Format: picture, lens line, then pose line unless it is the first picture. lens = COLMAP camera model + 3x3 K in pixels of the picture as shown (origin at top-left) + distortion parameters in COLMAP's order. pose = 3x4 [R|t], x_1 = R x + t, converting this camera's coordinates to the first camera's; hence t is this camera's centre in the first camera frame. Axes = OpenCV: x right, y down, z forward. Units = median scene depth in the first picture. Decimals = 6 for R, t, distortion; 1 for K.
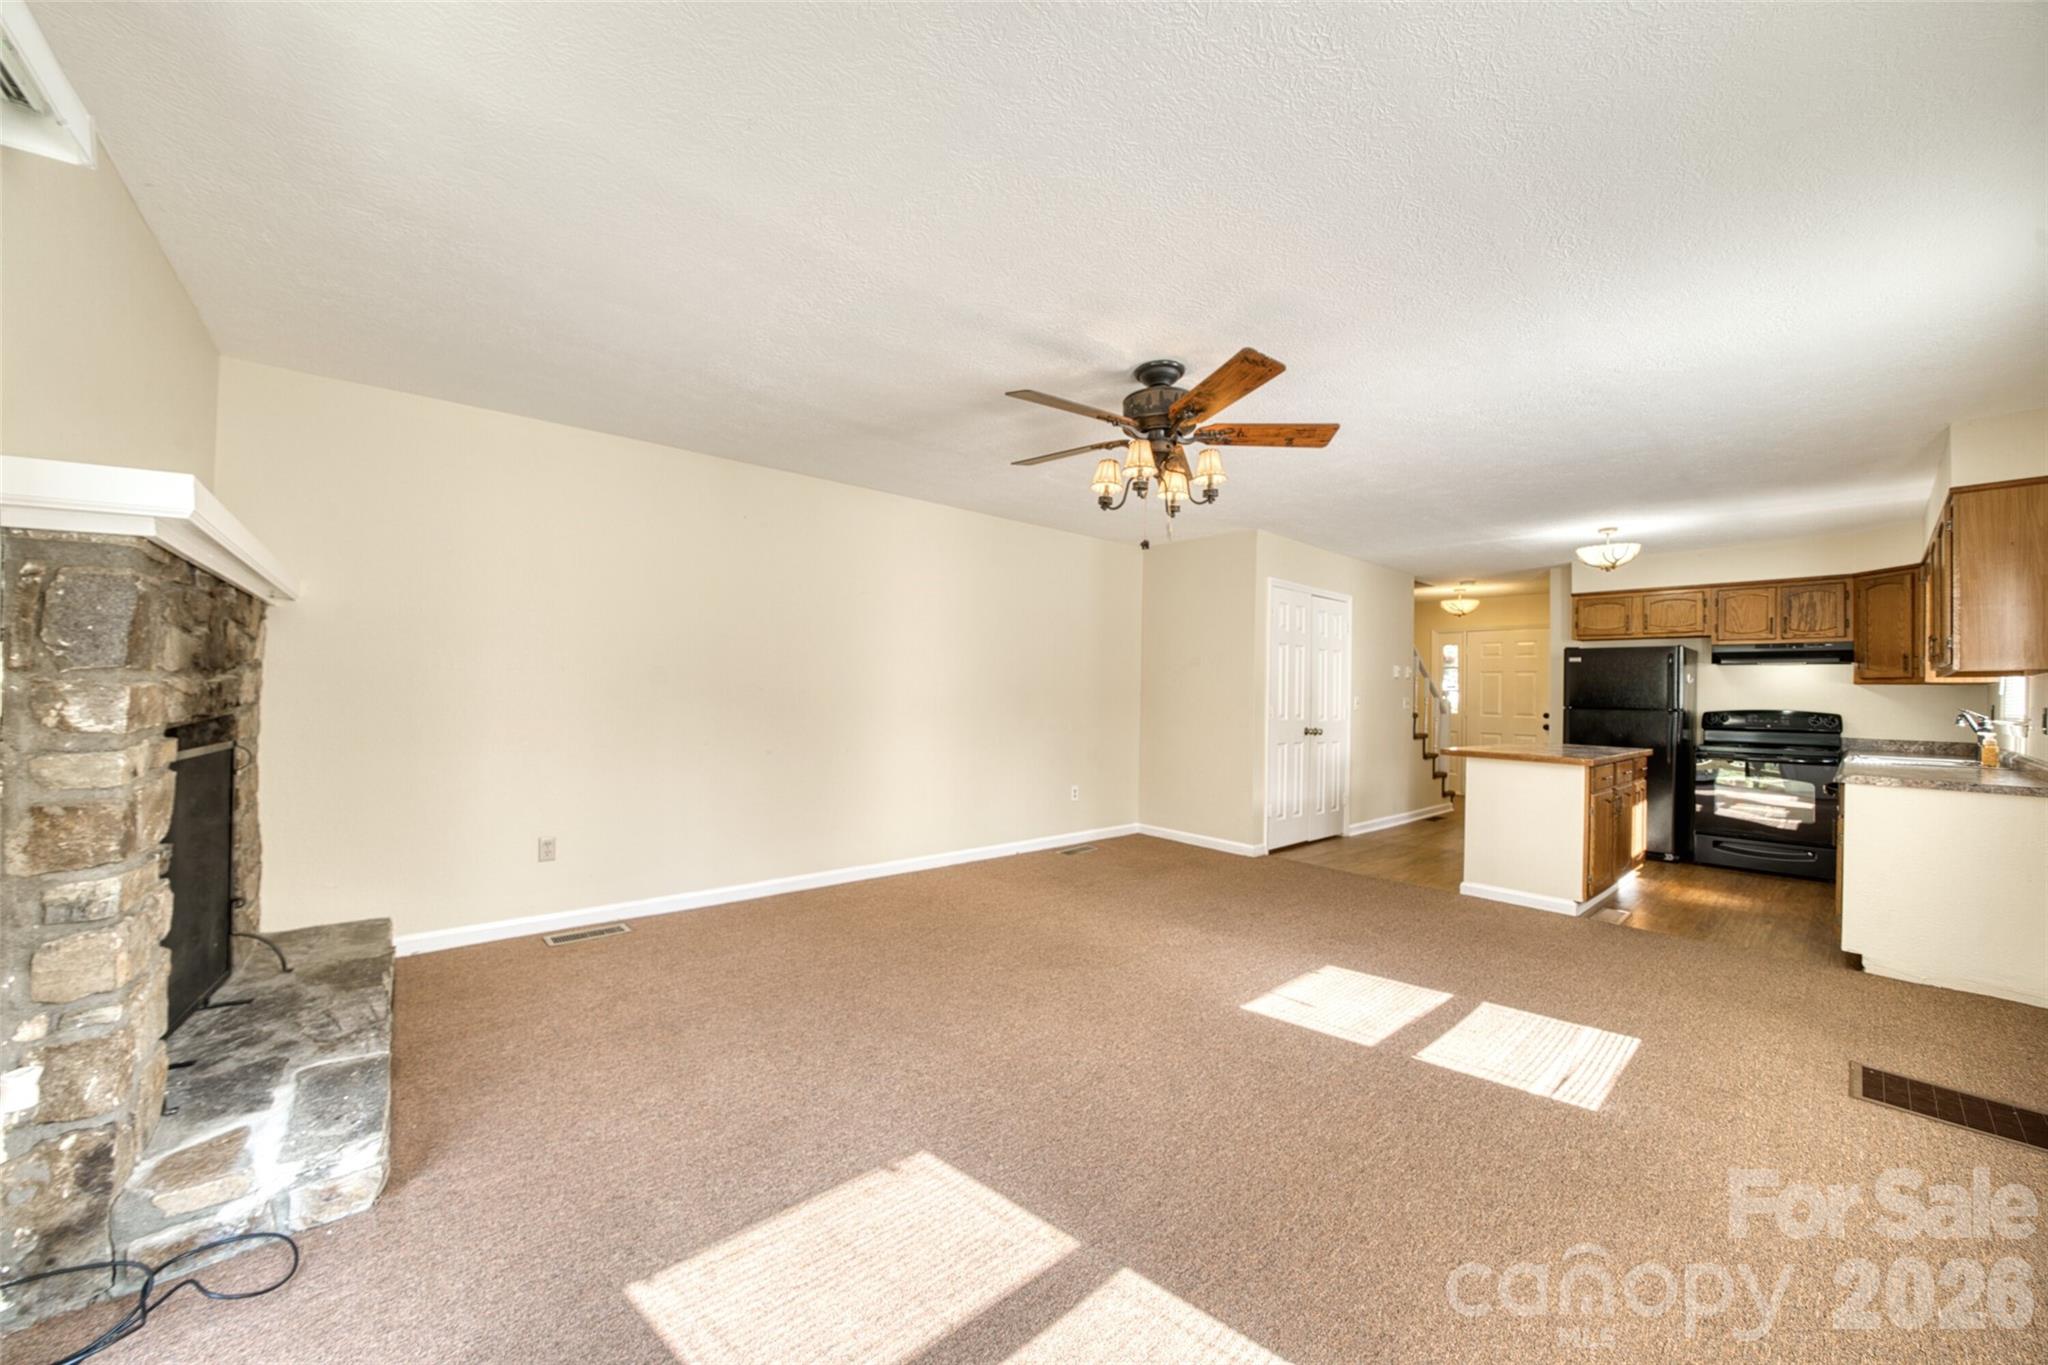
lens RADIAL K [[752.6, 0, 1000.7], [0, 752.6, 683.9], [0, 0, 1]] dist [-0.018699, 0.000780]
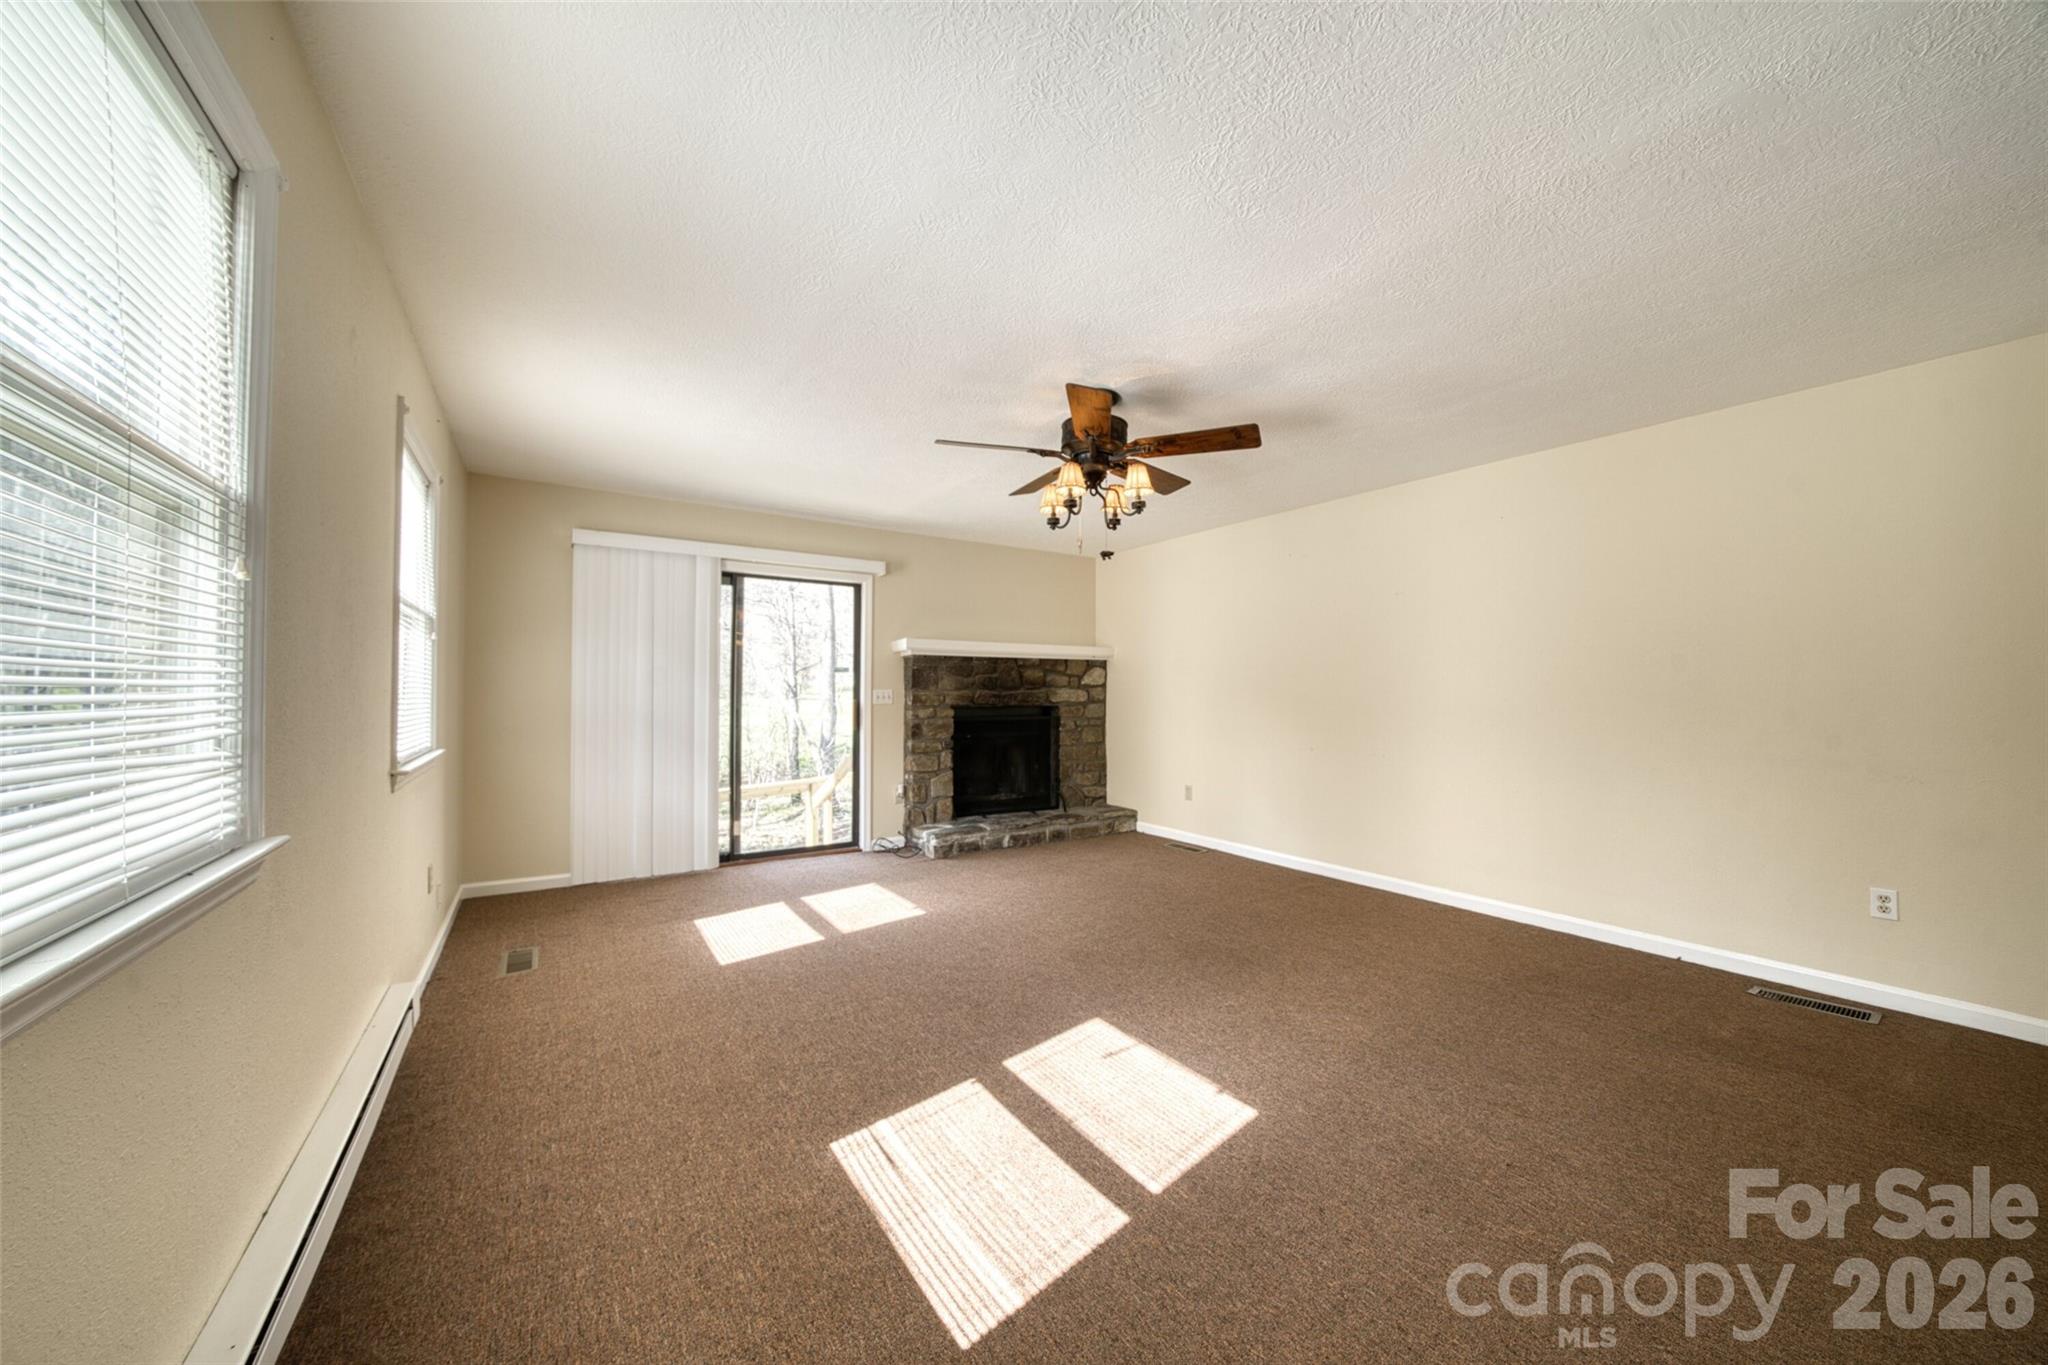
lens RADIAL K [[710.3, 0, 1015.9], [0, 710.3, 678.5], [0, 0, 1]] dist [-0.027042, 0.003456]
pose [[-0.122360, -0.036794, -0.991803, 0.678113], [-0.000372, 0.999314, -0.037027, 0.017793], [0.992486, -0.004162, -0.122290, 0.549369]]
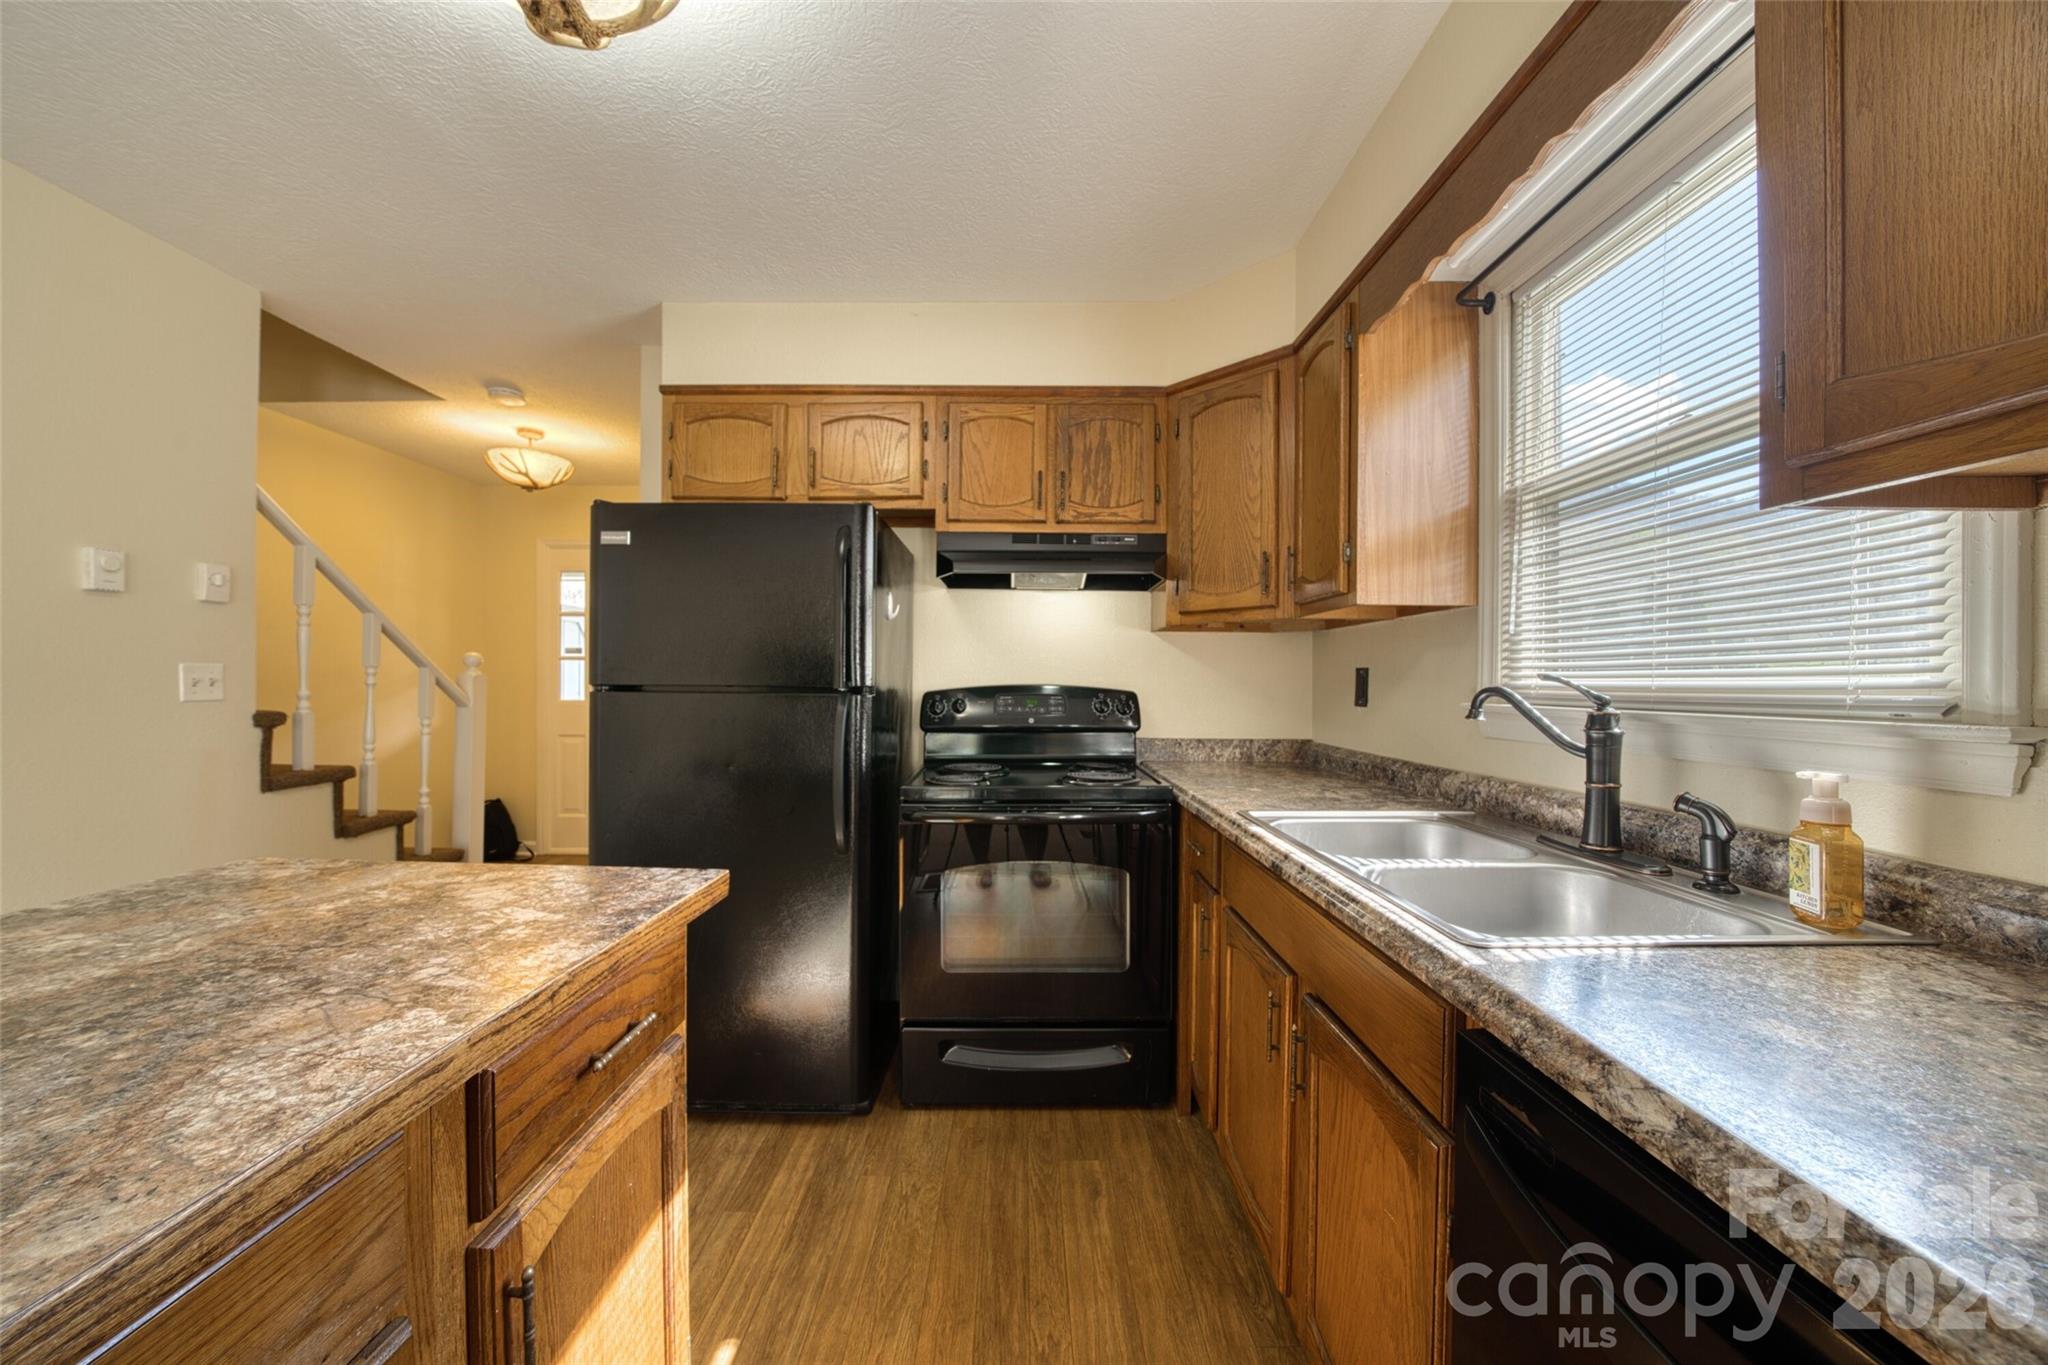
lens RADIAL K [[710.3, 0, 1013.8], [0, 710.3, 686.2], [0, 0, 1]] dist [-0.027042, 0.003456]
pose [[0.649968, -0.018018, 0.759748, 0.745906], [-0.003175, 0.999646, 0.026423, 0.026122], [-0.759955, -0.019586, 0.649681, 0.769299]]
